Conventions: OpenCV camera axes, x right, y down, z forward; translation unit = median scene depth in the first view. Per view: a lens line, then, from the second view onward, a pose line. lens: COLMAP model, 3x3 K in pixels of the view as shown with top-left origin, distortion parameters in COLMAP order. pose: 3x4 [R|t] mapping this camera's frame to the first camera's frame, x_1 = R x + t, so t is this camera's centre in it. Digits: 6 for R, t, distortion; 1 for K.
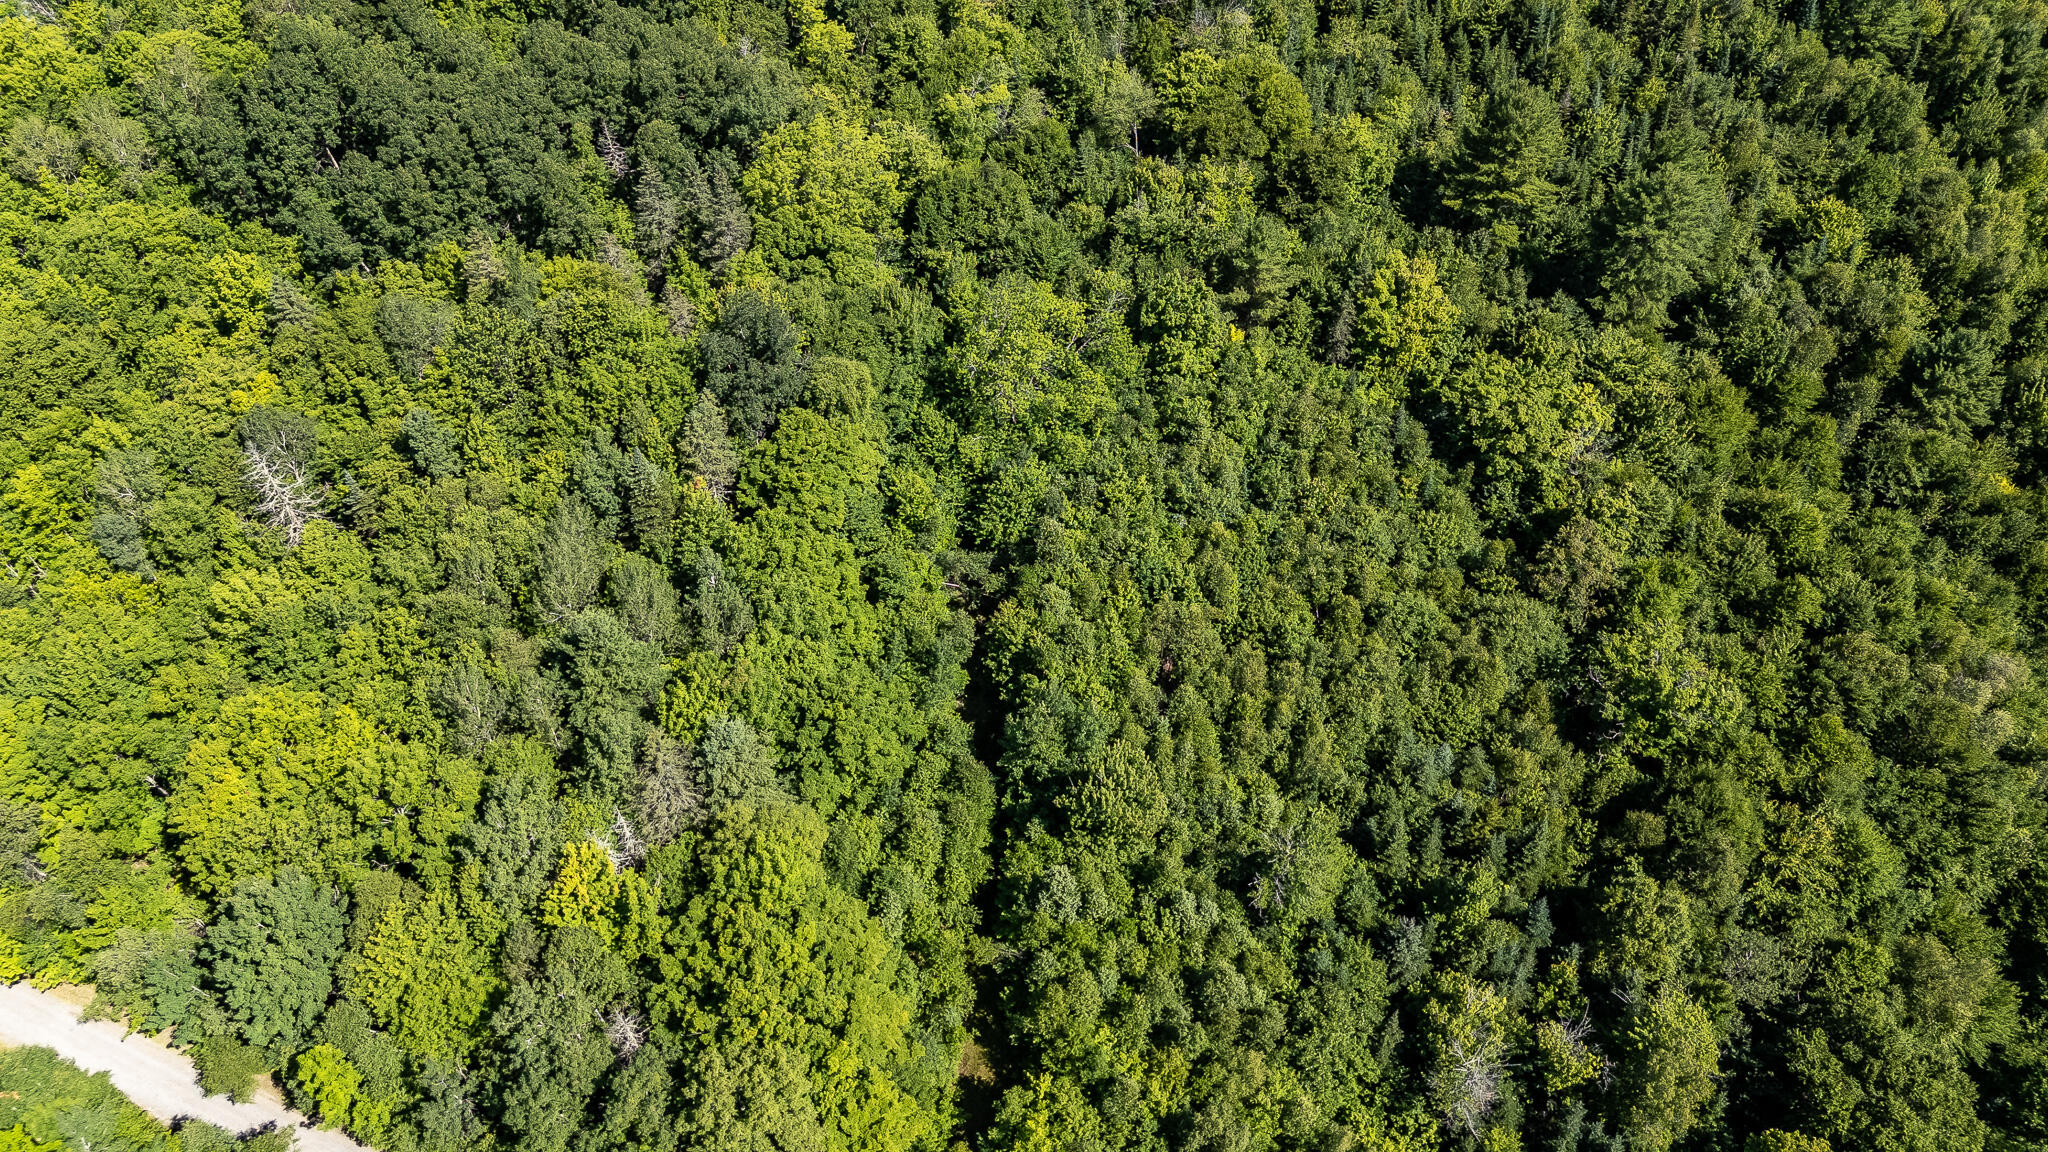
lens RADIAL K [[1486.2, 0, 1027.8], [0, 1486.2, 566.2], [0, 0, 1]] dist [0.081350, -0.081133]
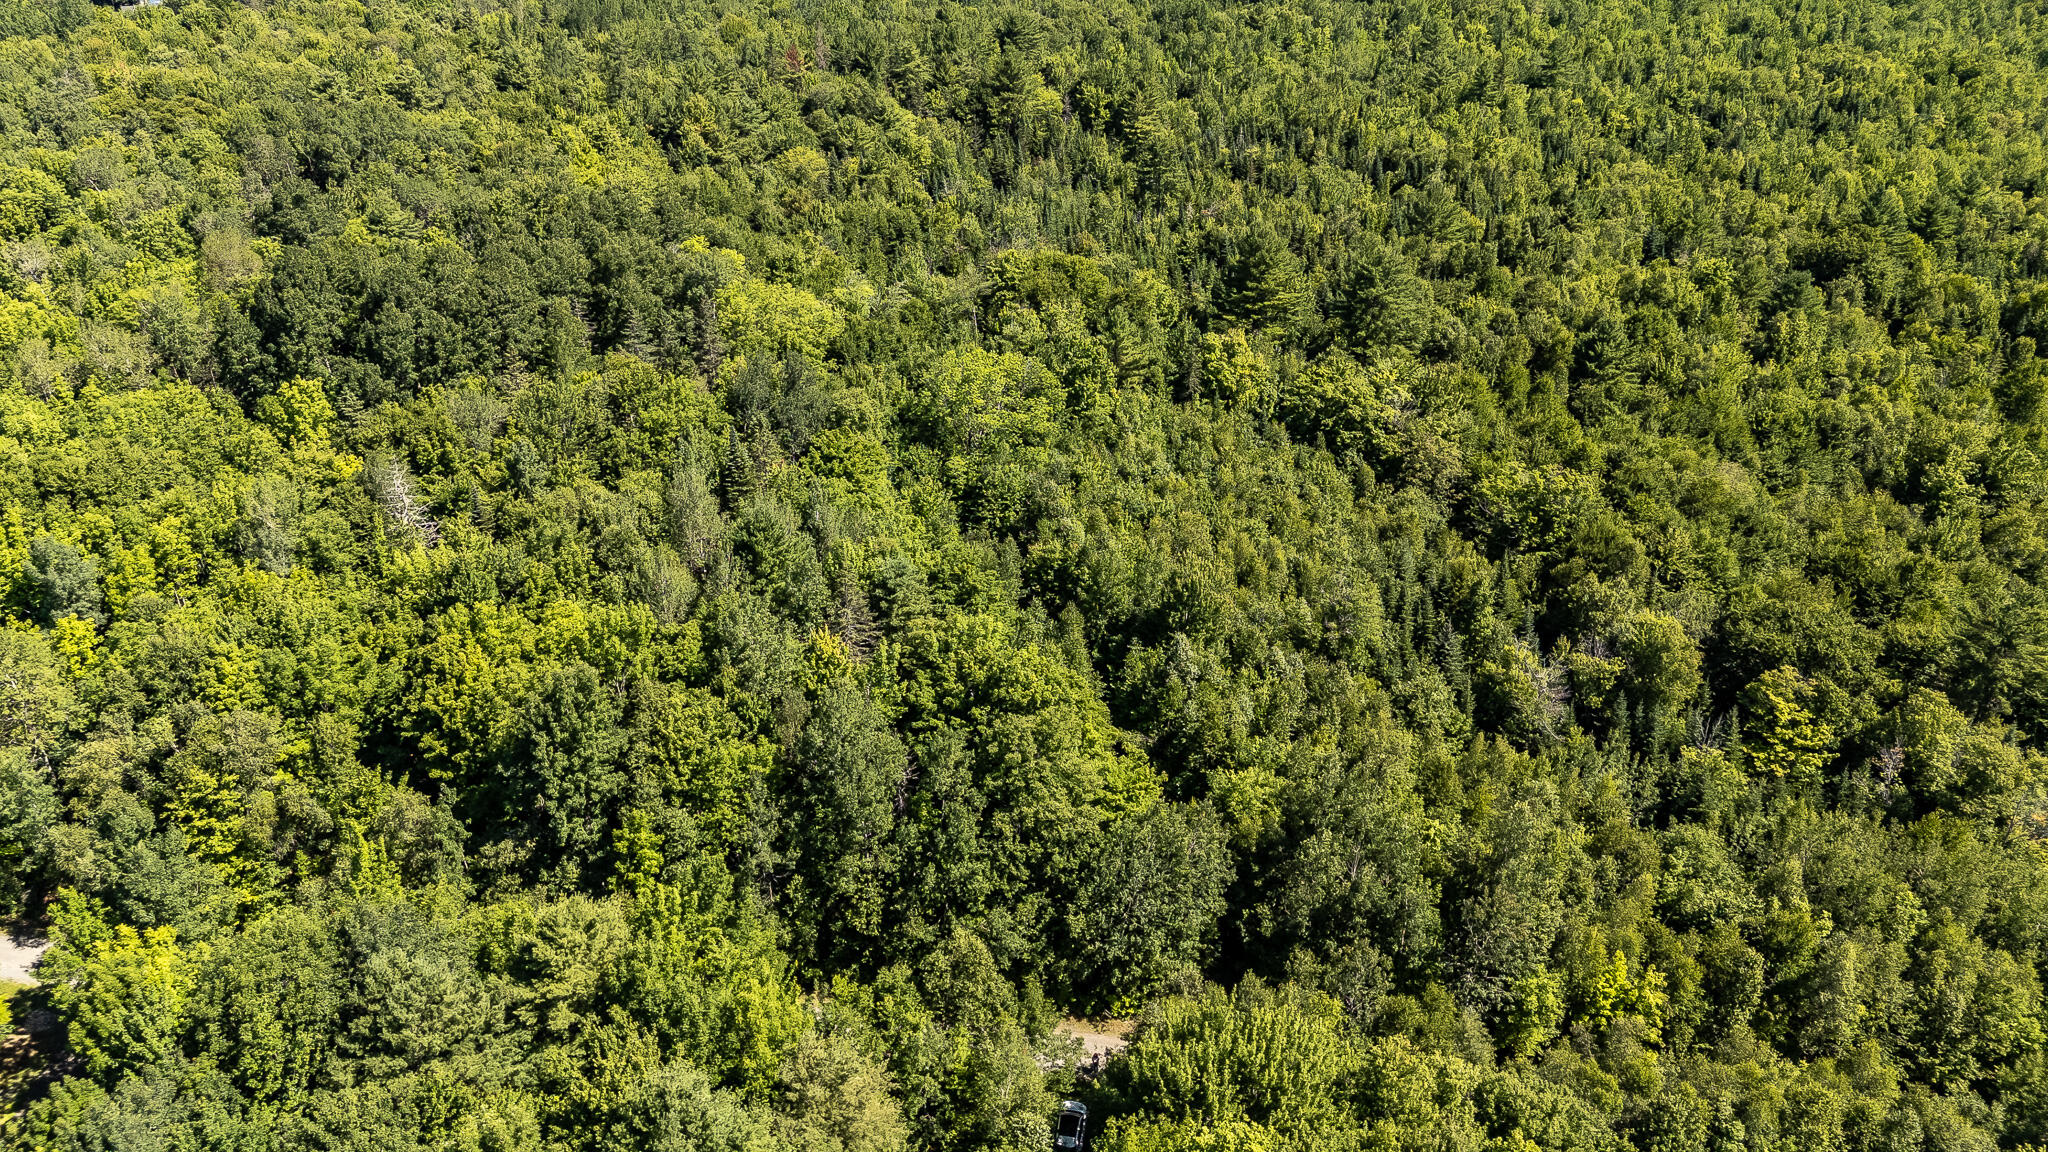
lens RADIAL K [[1486.5, 0, 1024.0], [0, 1486.5, 576.0], [0, 0, 1]] dist [0.083894, -0.084434]
pose [[0.948849, -0.149846, 0.277907, -0.401038], [0.239678, 0.914817, -0.325062, 0.486718], [-0.205525, 0.375043, 0.903937, -0.084401]]
